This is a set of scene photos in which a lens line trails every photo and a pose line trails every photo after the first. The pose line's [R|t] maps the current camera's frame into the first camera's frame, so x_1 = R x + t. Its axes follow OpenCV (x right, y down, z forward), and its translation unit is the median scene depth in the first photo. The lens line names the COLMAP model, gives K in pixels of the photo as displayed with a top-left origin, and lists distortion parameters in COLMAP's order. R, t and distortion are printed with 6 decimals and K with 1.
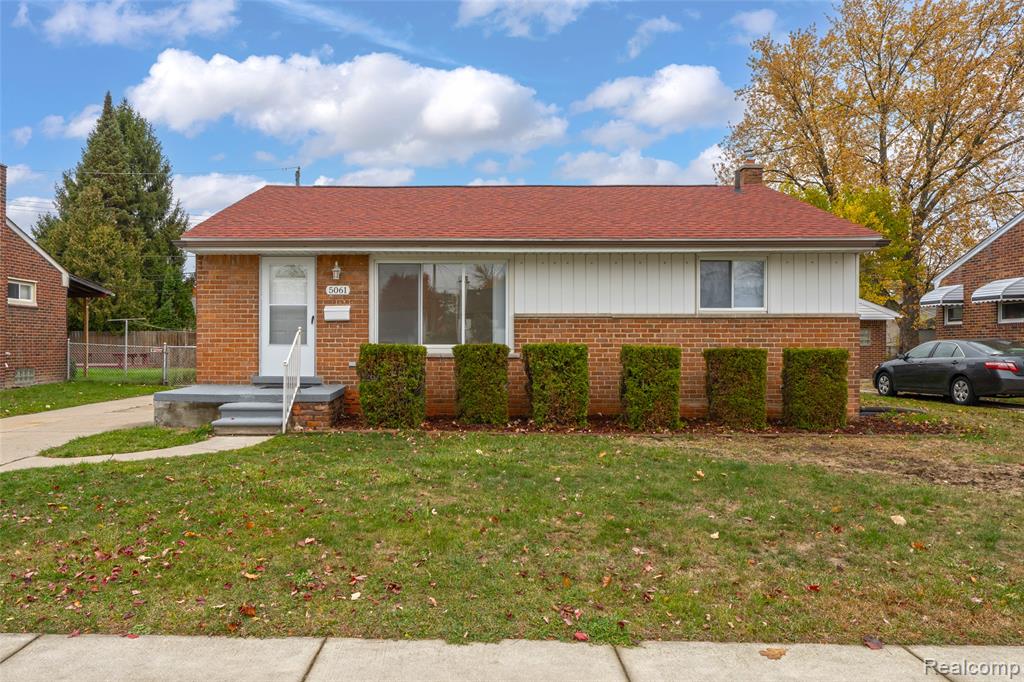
lens RADIAL K [[716.1, 0, 500.8], [0, 716.1, 339.7], [0, 0, 1]] dist [0.013999, 0.000035]
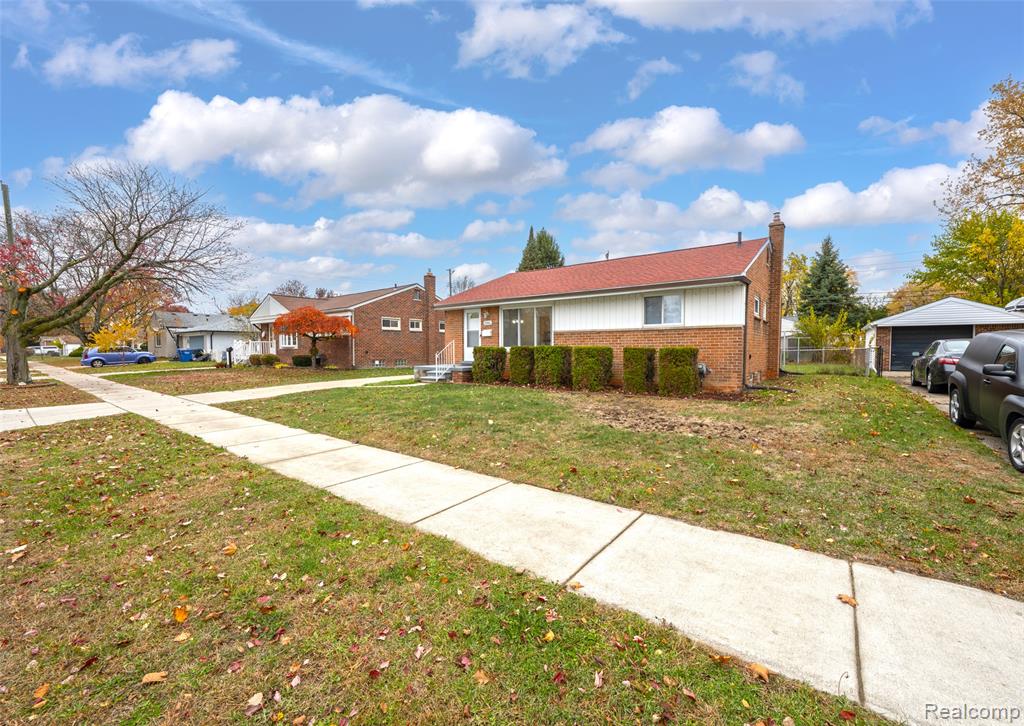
lens RADIAL K [[422.4, 0, 513.9], [0, 422.4, 365.1], [0, 0, 1]] dist [0.000026, 0.000027]
pose [[0.797966, 0.018087, -0.602431, 0.634494], [0.010302, 0.998994, 0.043639, 0.005862], [0.602615, -0.041029, 0.796977, -0.006230]]
